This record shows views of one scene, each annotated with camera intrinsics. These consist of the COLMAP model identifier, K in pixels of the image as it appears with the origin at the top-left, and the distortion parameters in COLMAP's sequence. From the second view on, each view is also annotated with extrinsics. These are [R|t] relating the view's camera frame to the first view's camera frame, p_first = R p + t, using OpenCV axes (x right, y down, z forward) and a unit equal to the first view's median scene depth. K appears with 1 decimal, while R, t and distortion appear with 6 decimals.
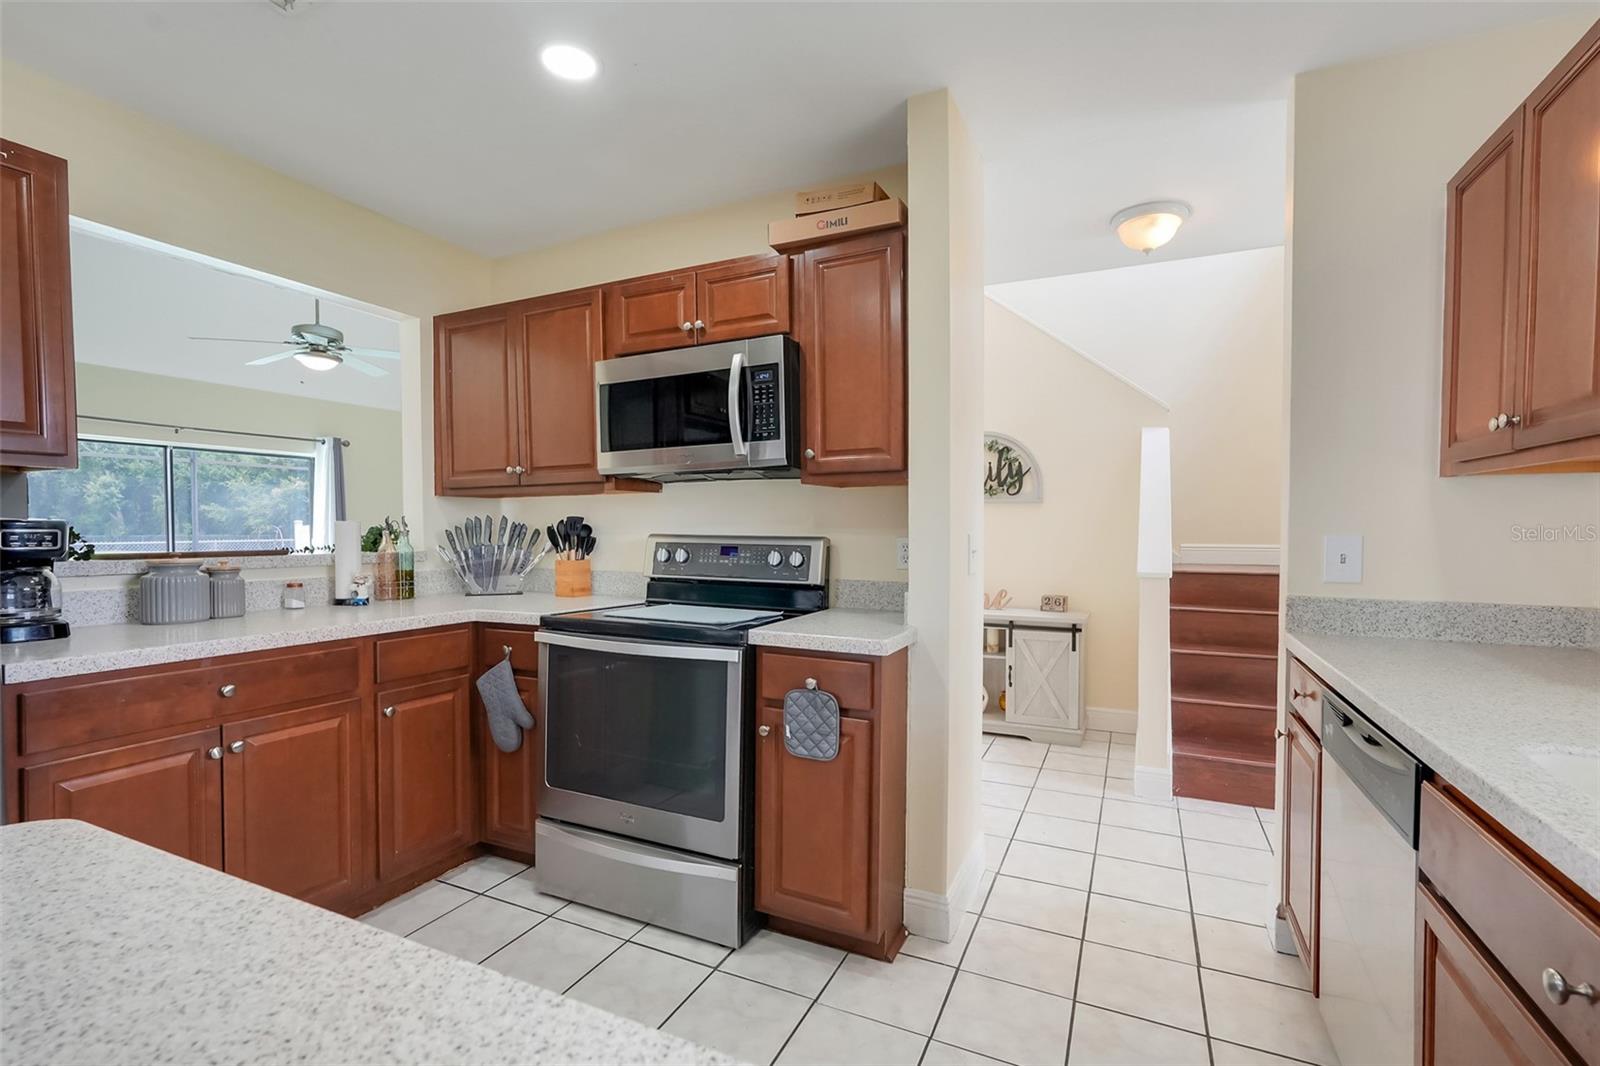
lens RADIAL K [[719.1, 0, 794.8], [0, 719.1, 542.8], [0, 0, 1]] dist [-0.001357, 0.000041]
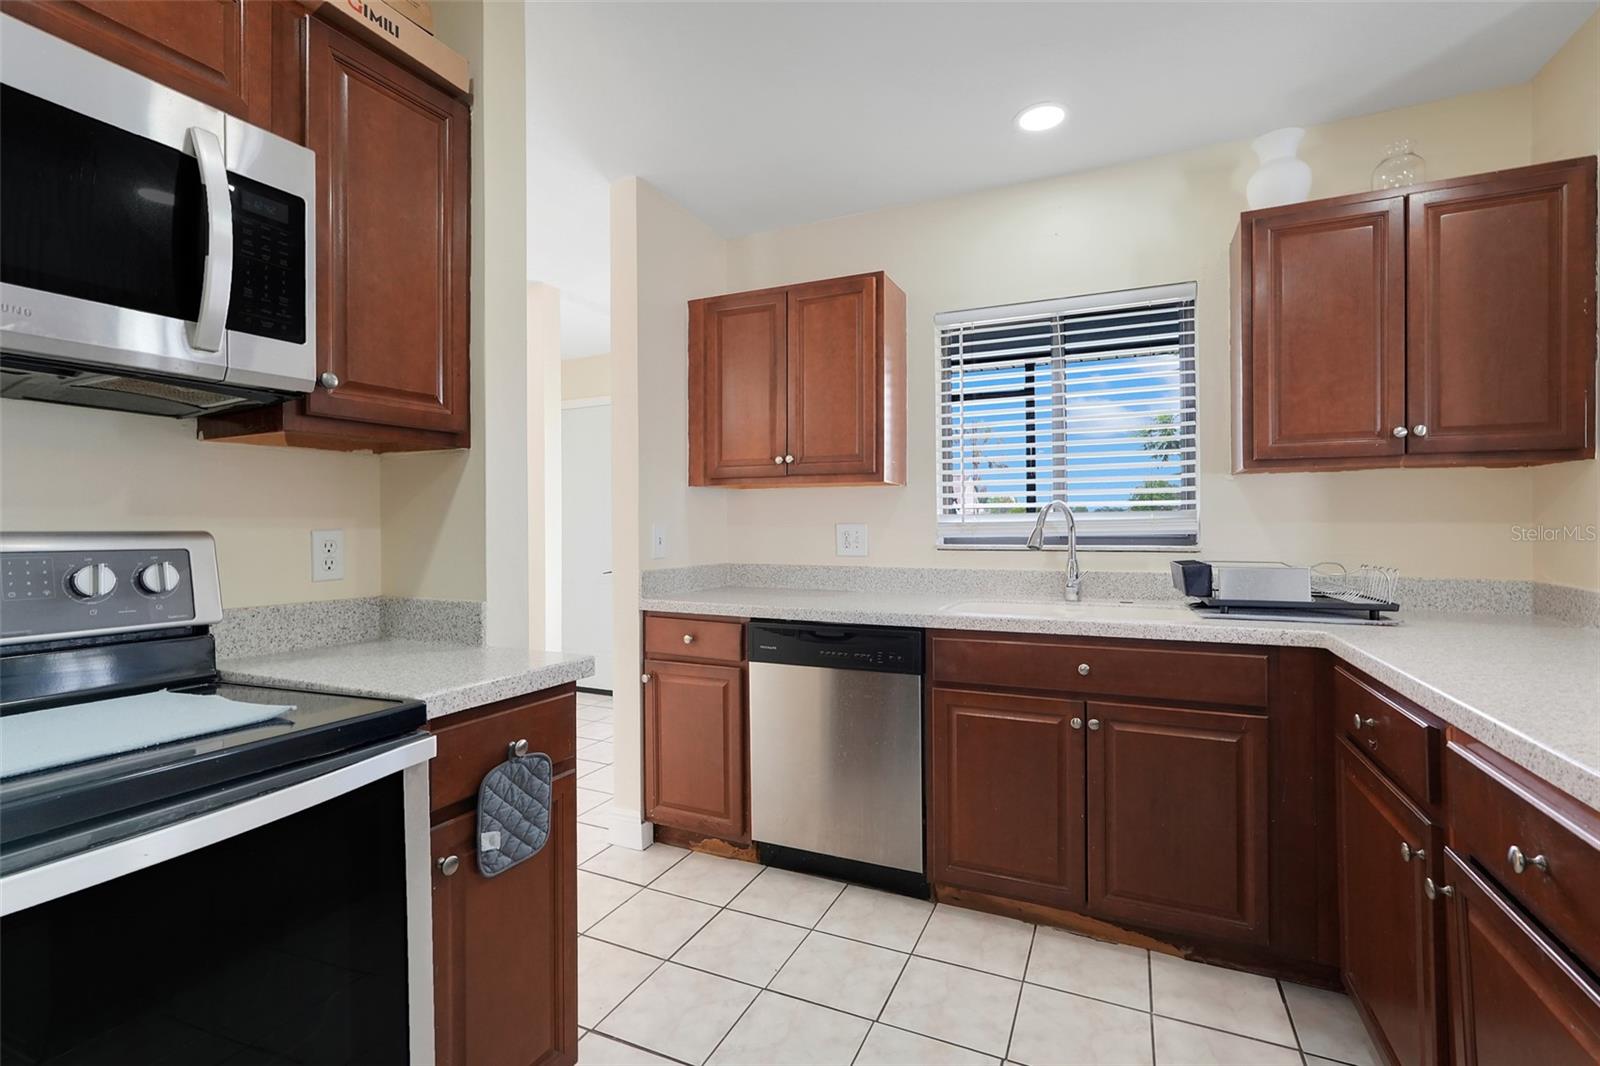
lens RADIAL K [[719.1, 0, 795.8], [0, 719.1, 523.5], [0, 0, 1]] dist [-0.001357, 0.000041]
pose [[-0.012051, 0.004453, 0.999917, -0.616656], [0.032442, 0.999465, -0.004060, 0.002141], [-0.999401, 0.032390, -0.012189, 0.726704]]
